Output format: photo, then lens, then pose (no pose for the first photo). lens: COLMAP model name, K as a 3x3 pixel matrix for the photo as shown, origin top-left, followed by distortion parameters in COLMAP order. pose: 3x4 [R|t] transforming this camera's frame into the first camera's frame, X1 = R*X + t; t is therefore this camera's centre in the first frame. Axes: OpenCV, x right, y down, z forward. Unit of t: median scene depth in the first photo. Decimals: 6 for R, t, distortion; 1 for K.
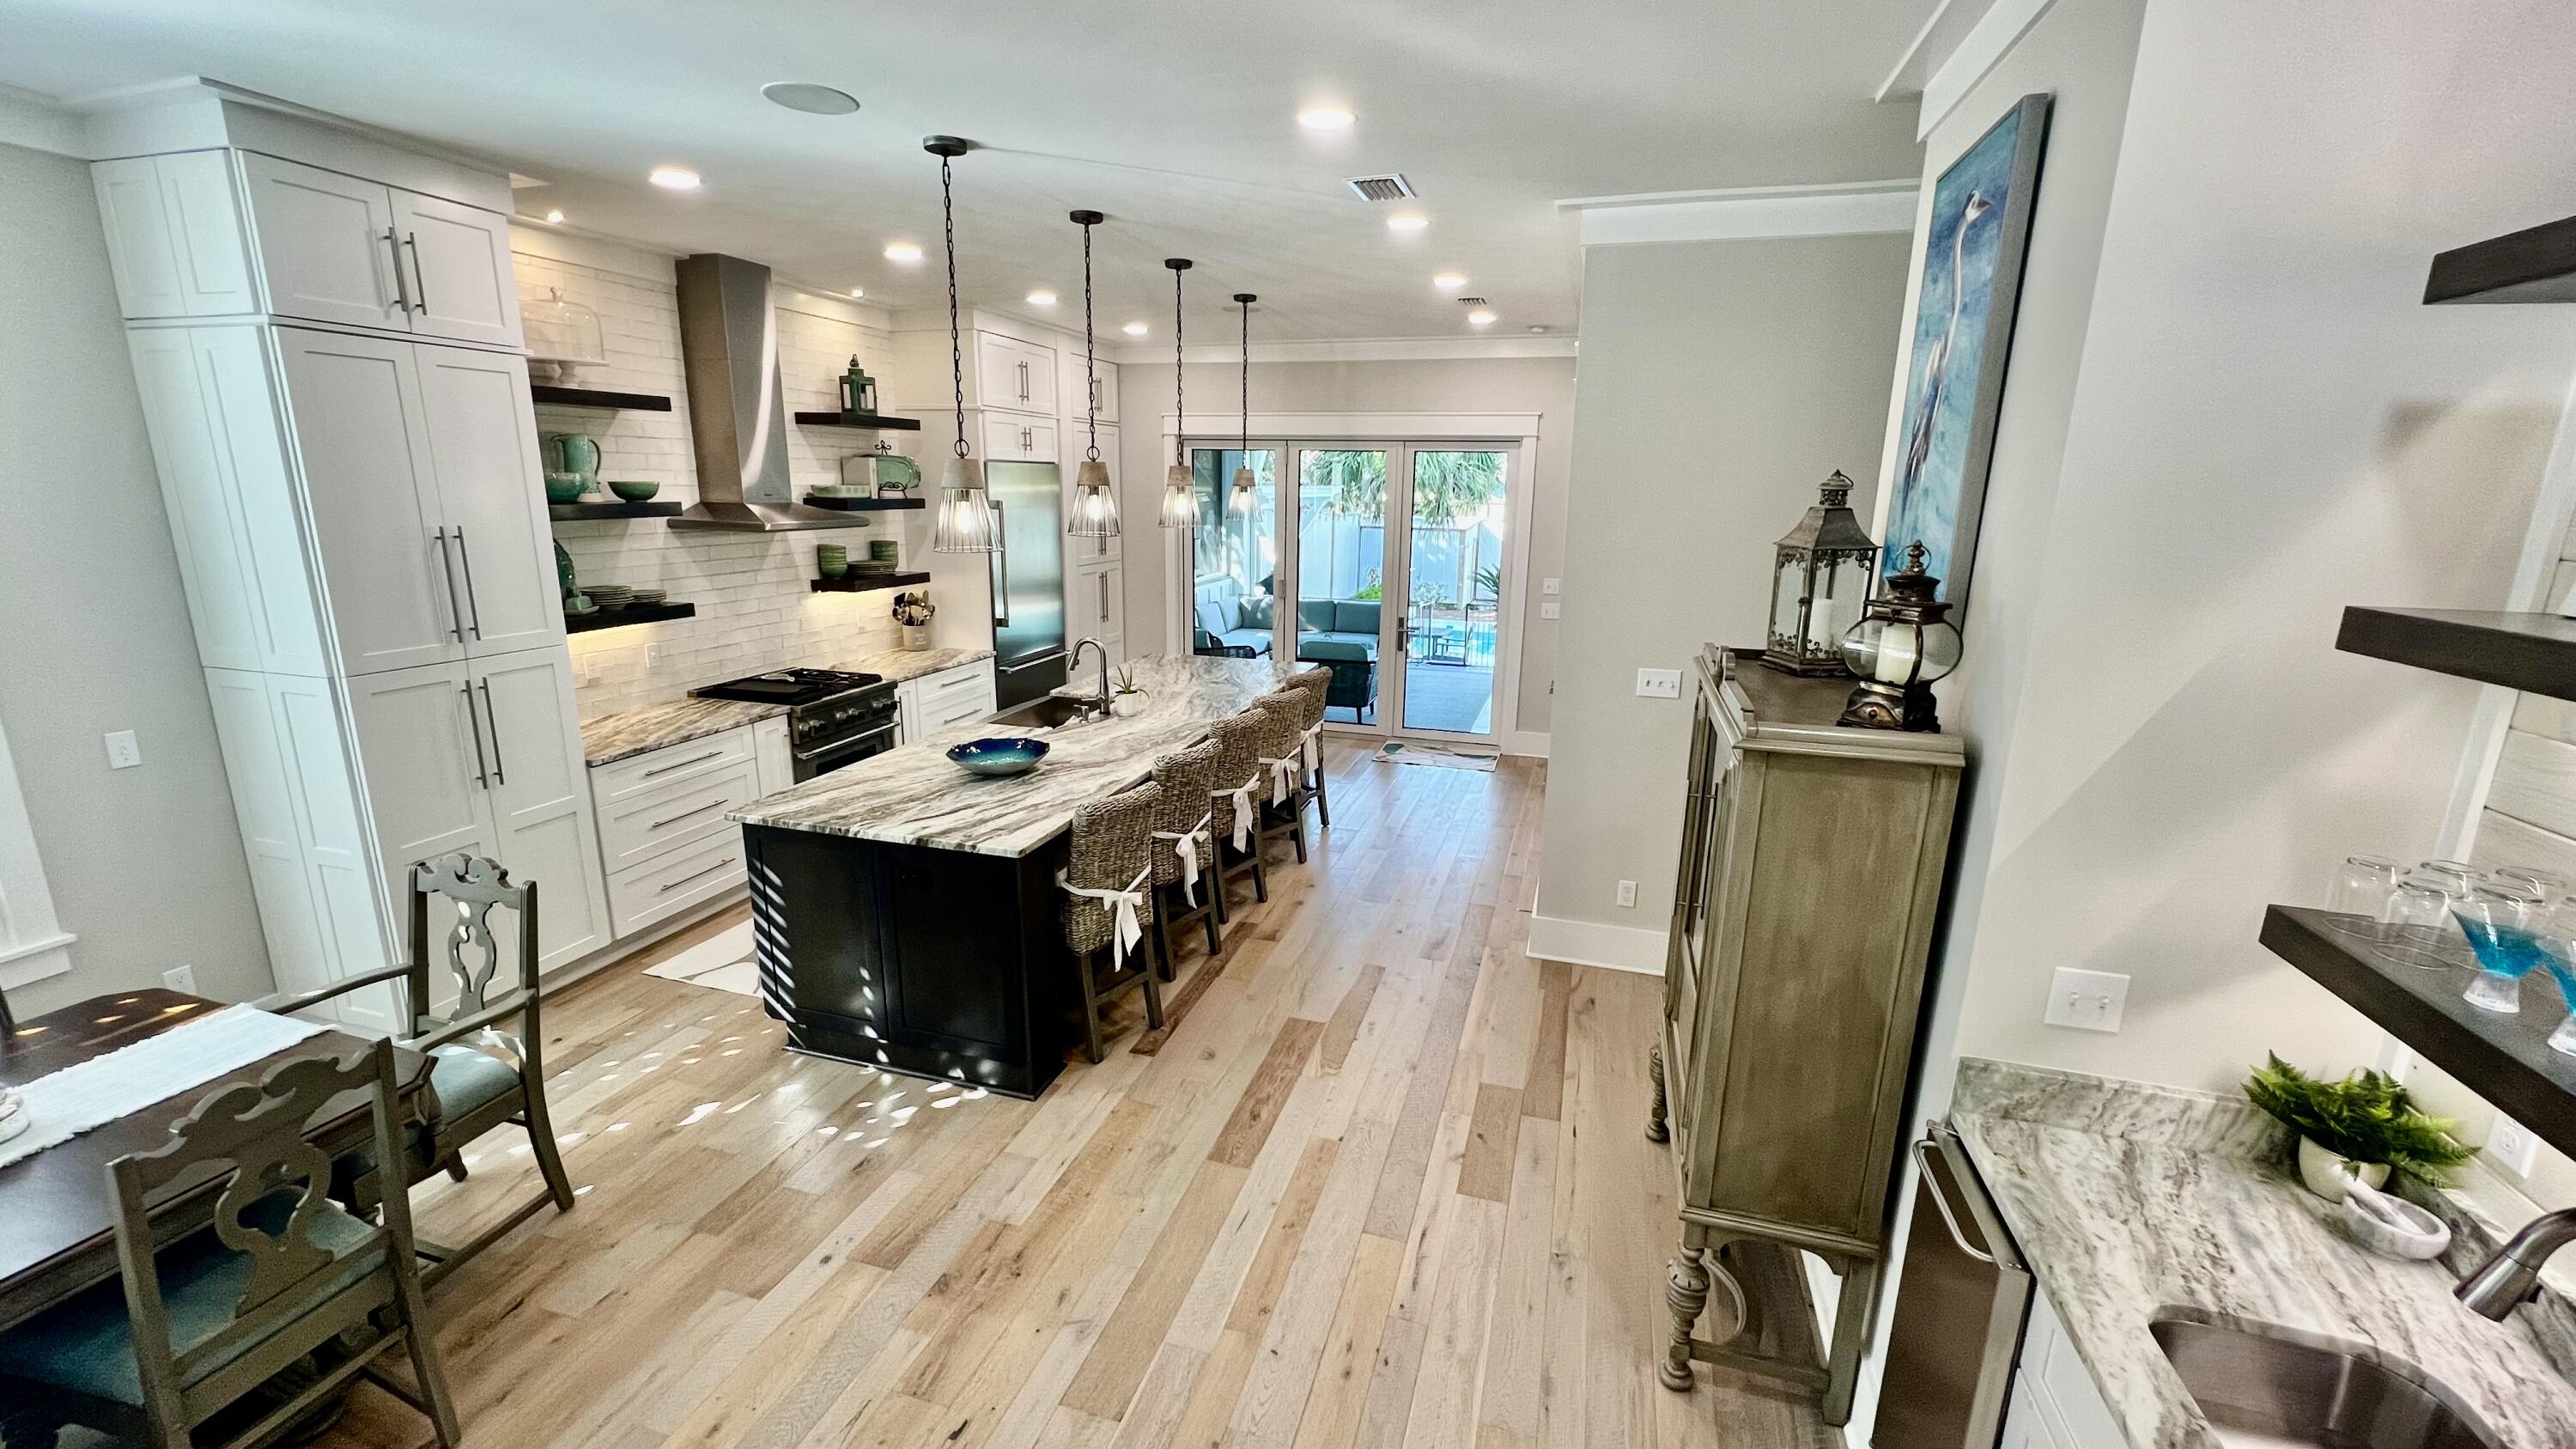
lens RADIAL K [[1025.3, 0, 1291.0], [0, 1025.3, 728.6], [0, 0, 1]] dist [-0.000564, 0.000073]
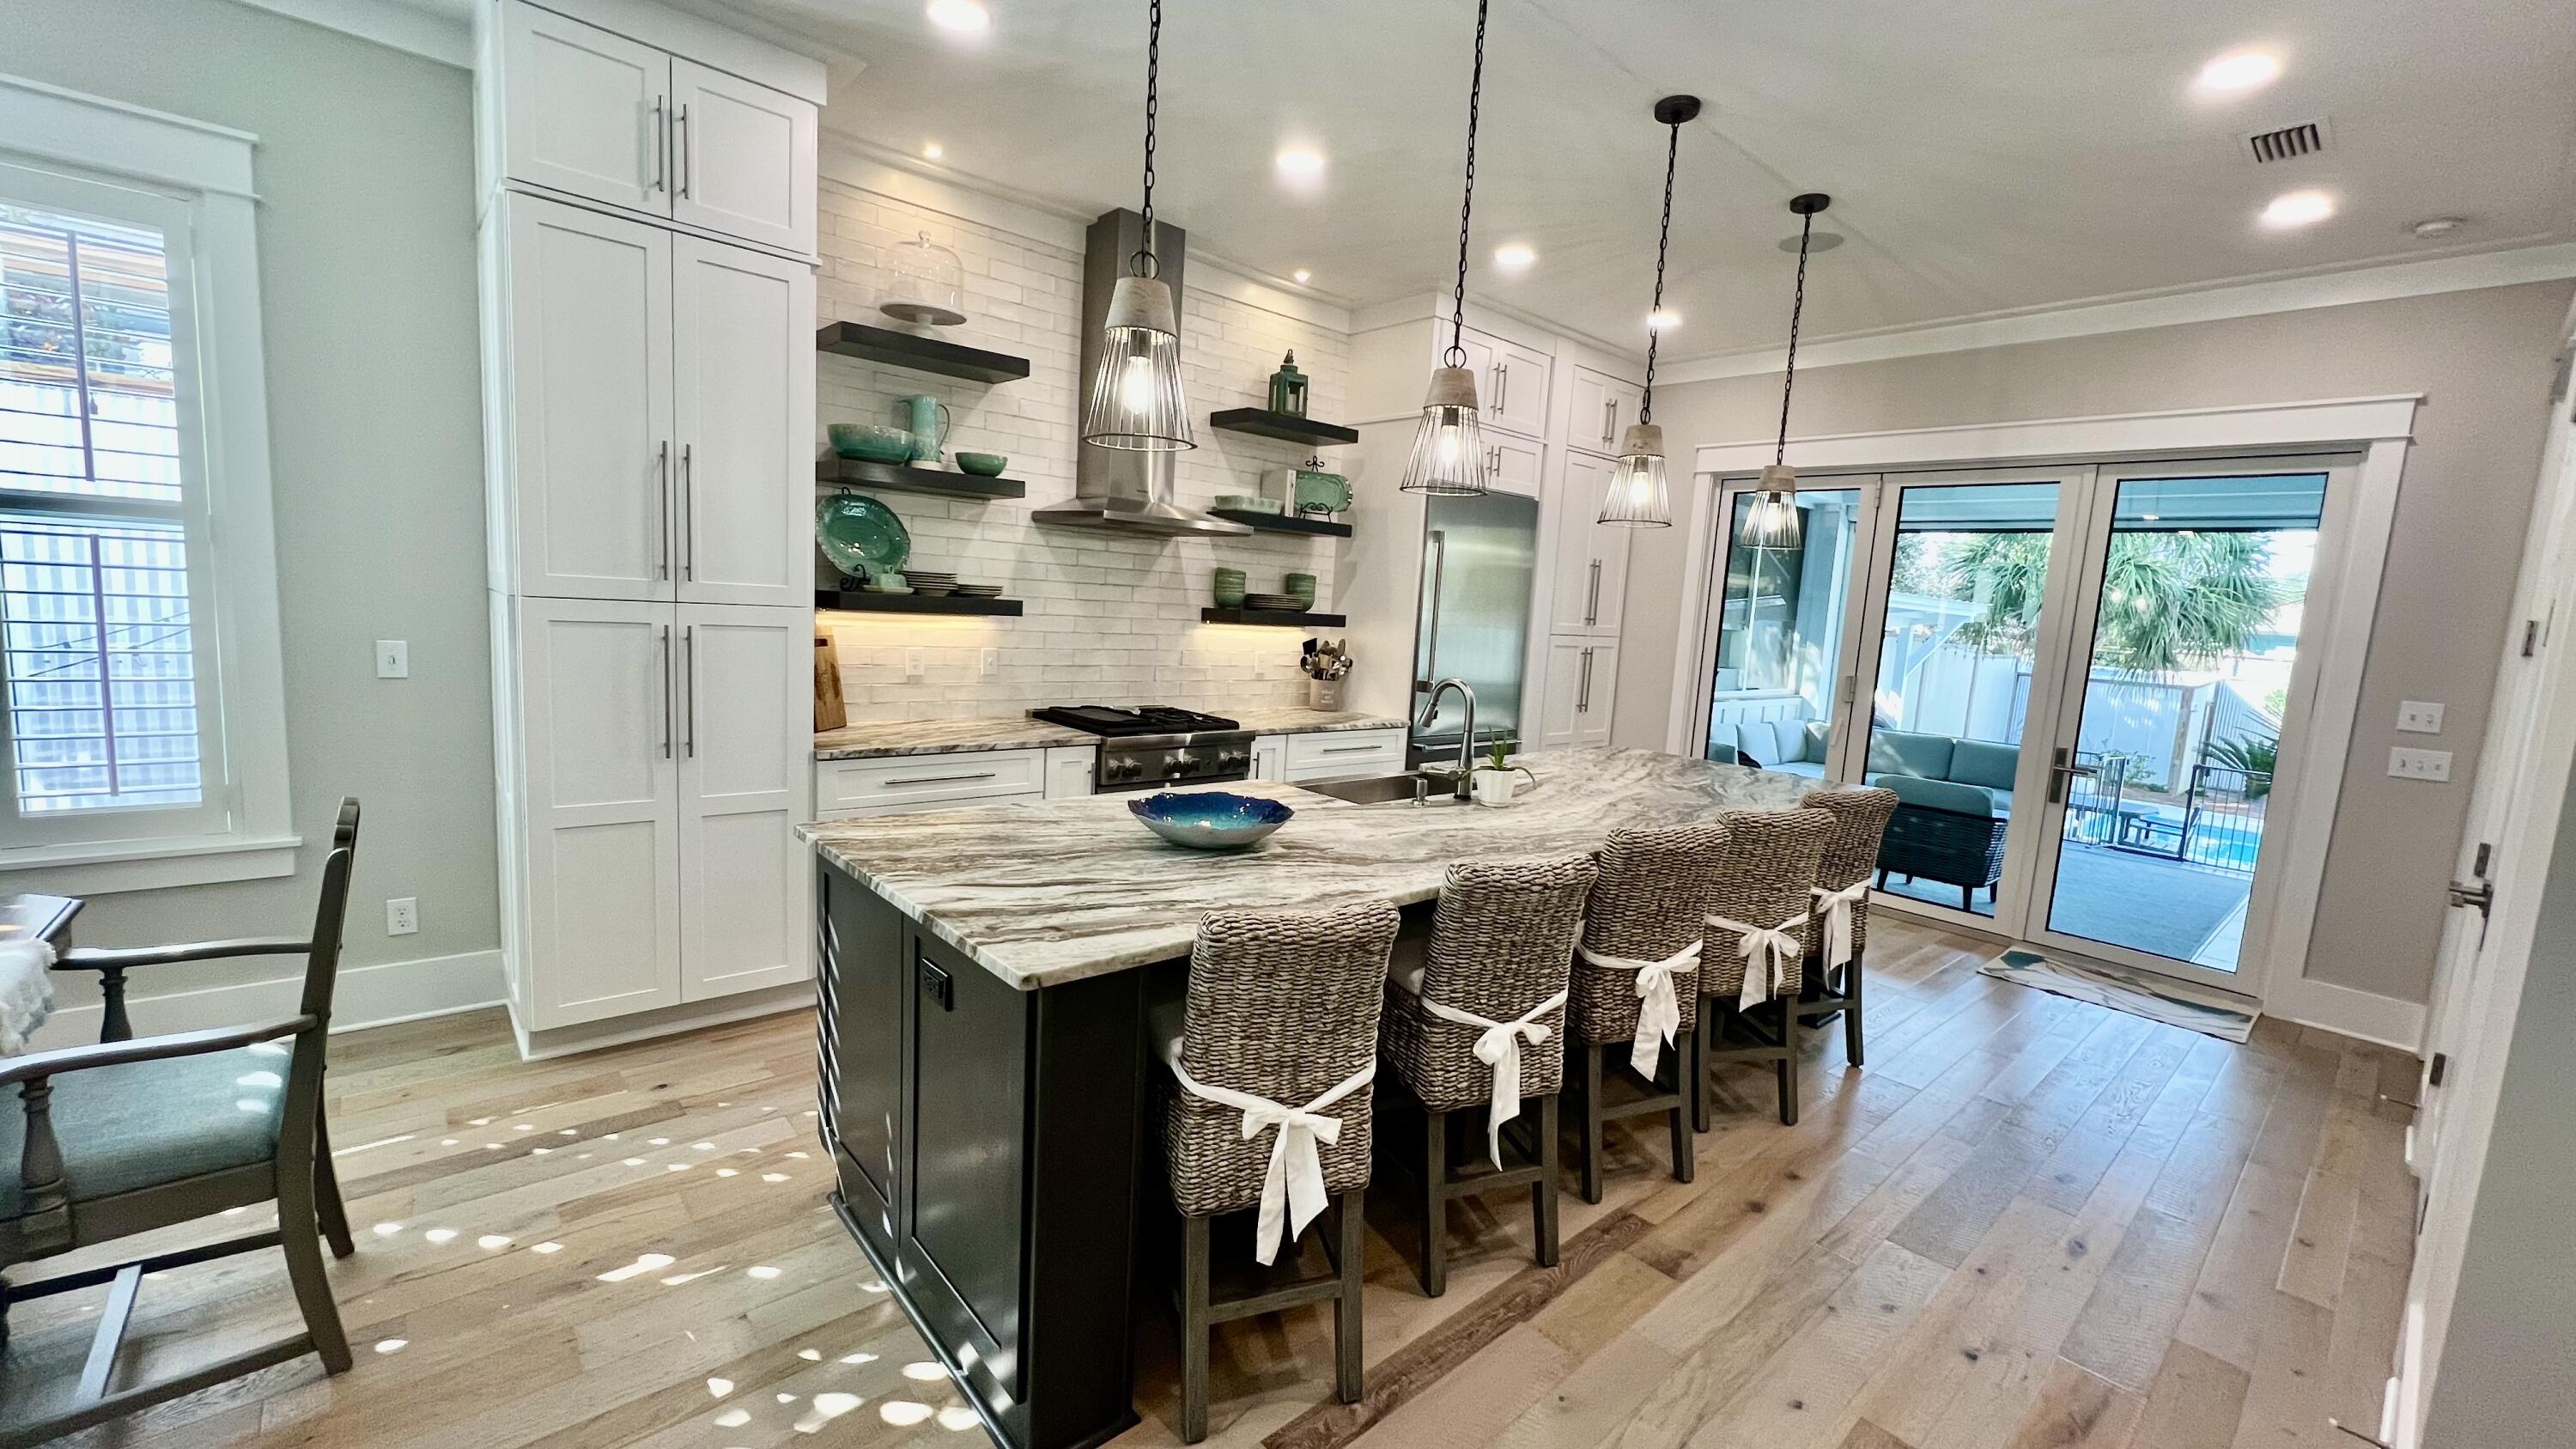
lens RADIAL K [[1025.3, 0, 1293.1], [0, 1025.3, 729.6], [0, 0, 1]] dist [-0.000564, 0.000073]
pose [[0.848350, 0.103012, -0.519317, 0.064527], [-0.169552, 0.982090, -0.082170, 0.015599], [0.501552, 0.157760, 0.850622, 0.462301]]
